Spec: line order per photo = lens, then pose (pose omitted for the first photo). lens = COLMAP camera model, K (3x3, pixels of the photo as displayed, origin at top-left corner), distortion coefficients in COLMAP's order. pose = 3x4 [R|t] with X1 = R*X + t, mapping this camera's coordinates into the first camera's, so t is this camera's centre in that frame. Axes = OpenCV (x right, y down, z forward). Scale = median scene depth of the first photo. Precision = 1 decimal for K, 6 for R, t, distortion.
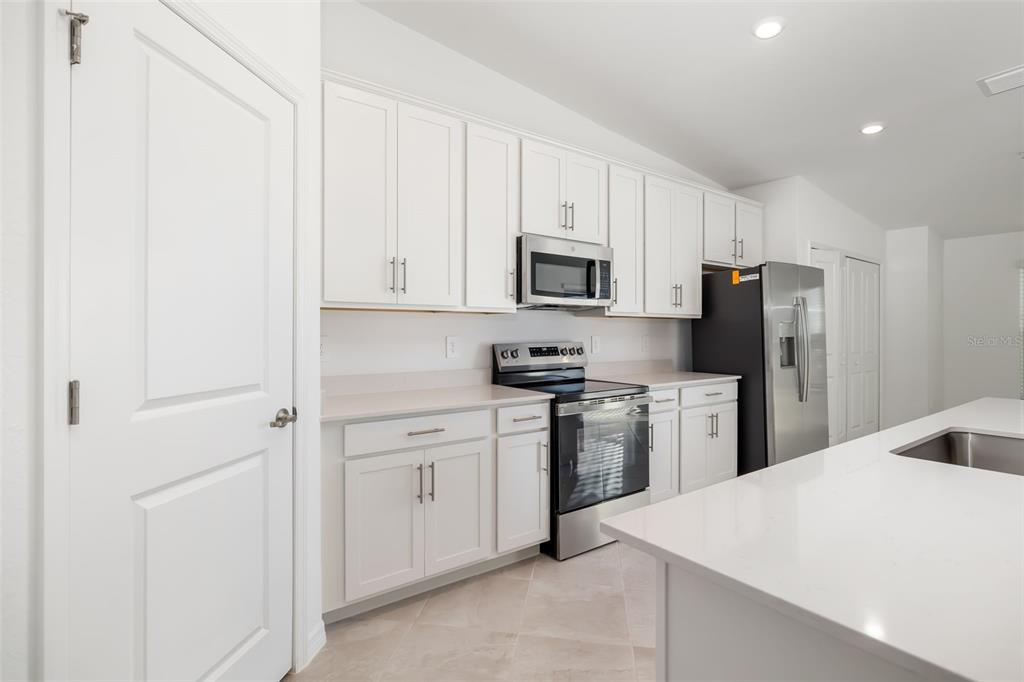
lens RADIAL K [[484.2, 0, 509.4], [0, 484.2, 331.4], [0, 0, 1]] dist [-0.001496, 0.000041]
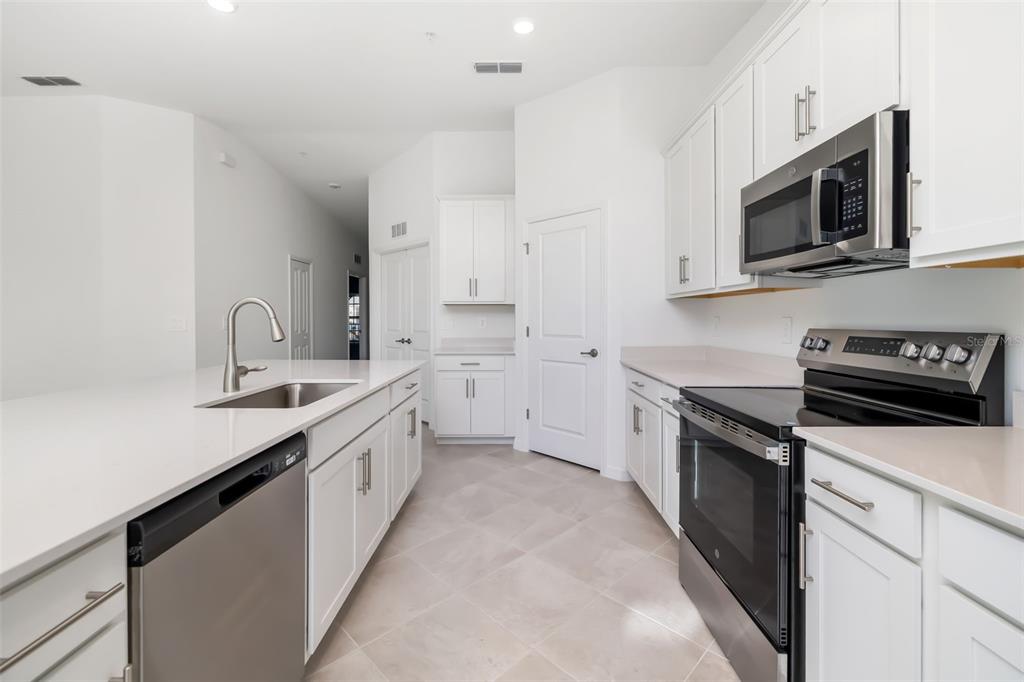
lens RADIAL K [[446.9, 0, 498.8], [0, 446.9, 310.2], [0, 0, 1]] dist [-0.000055, 0.000029]
pose [[-0.612156, -0.010542, -0.790667, 0.804015], [0.007670, 0.999785, -0.019268, 0.008807], [0.790700, -0.017860, -0.611944, 1.072877]]
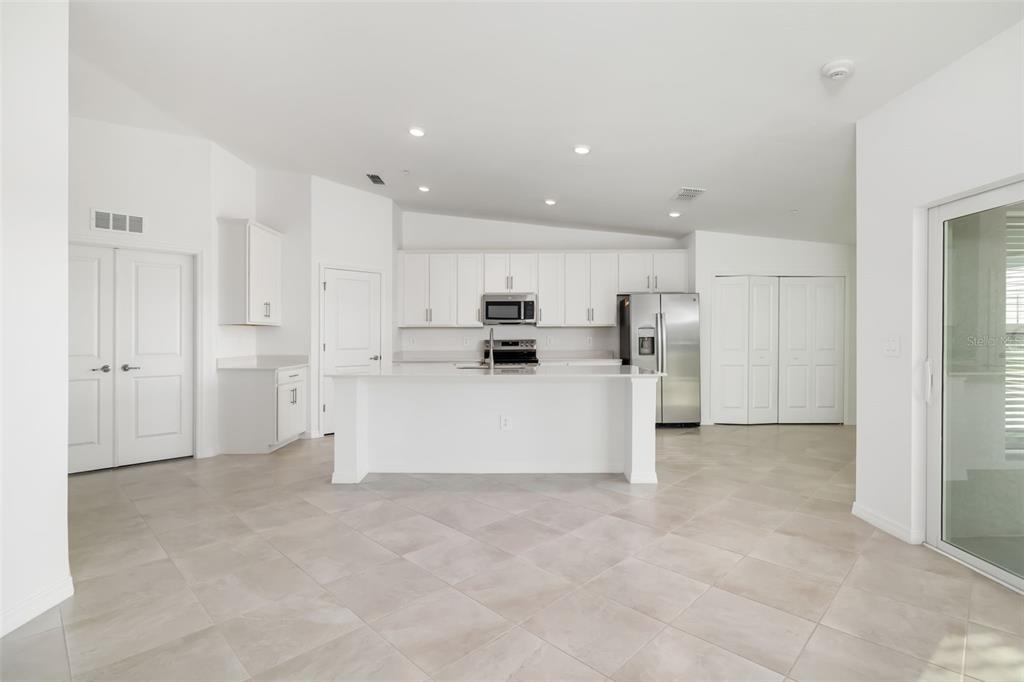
lens RADIAL K [[487.8, 0, 512.0], [0, 487.8, 341.0], [0, 0, 1]] dist [-0.000721, -0.000087]
pose [[0.815391, 0.005072, -0.578888, 1.471909], [0.004559, 0.999874, 0.015183, -0.004520], [0.578892, -0.015020, 0.815266, -0.847030]]
